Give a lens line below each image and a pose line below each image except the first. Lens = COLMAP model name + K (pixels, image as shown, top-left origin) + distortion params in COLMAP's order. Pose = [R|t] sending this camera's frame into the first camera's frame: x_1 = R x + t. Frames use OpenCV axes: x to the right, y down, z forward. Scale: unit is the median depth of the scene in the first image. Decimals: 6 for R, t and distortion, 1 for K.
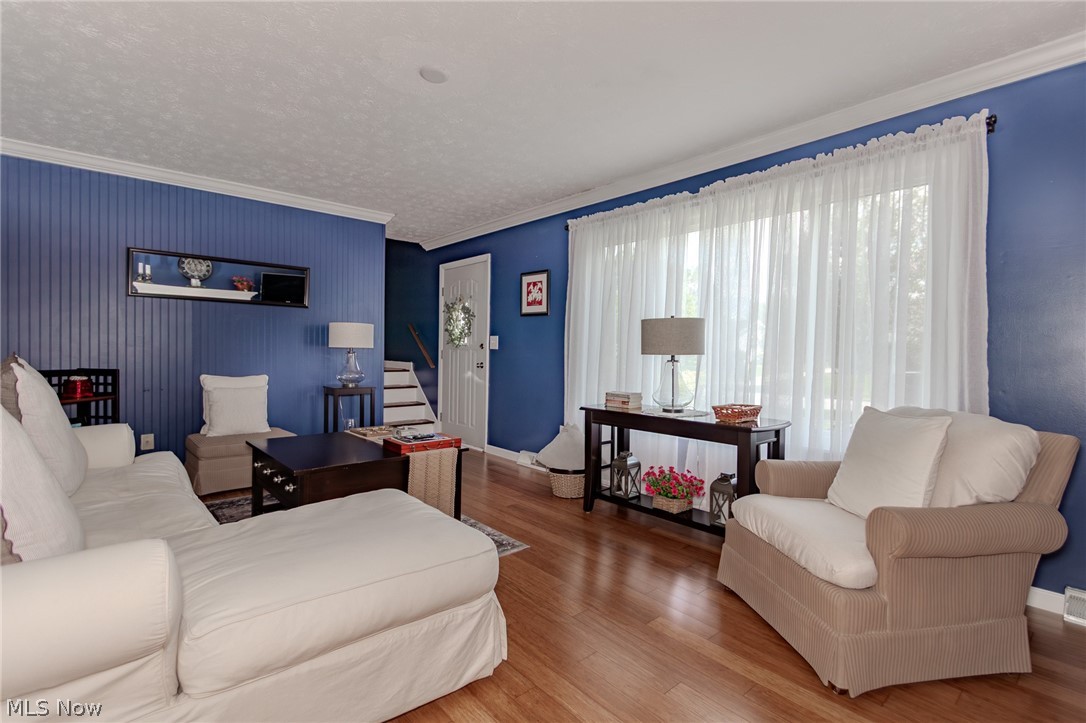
lens RADIAL K [[516.3, 0, 543.6], [0, 516.3, 364.8], [0, 0, 1]] dist [0.001735, -0.002768]
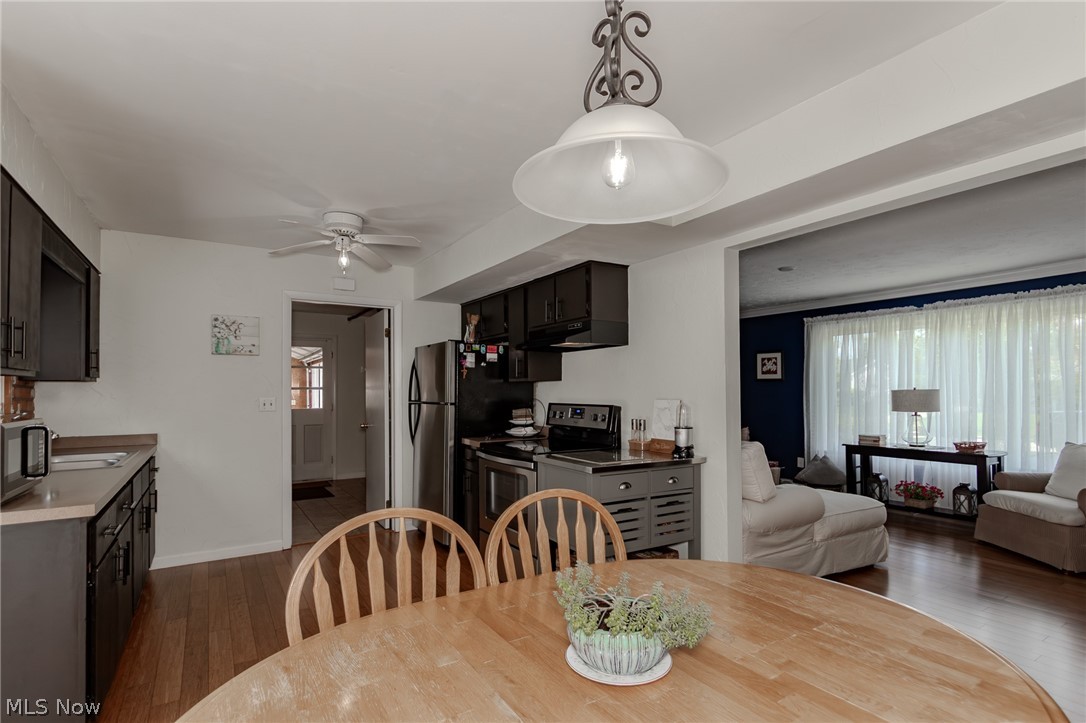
lens RADIAL K [[516.3, 0, 511.7], [0, 516.3, 389.7], [0, 0, 1]] dist [0.001735, -0.002768]
pose [[0.979591, -0.026399, -0.199258, -0.667032], [0.020631, 0.999307, -0.030971, -0.063470], [0.199938, 0.026229, 0.979457, -0.846649]]
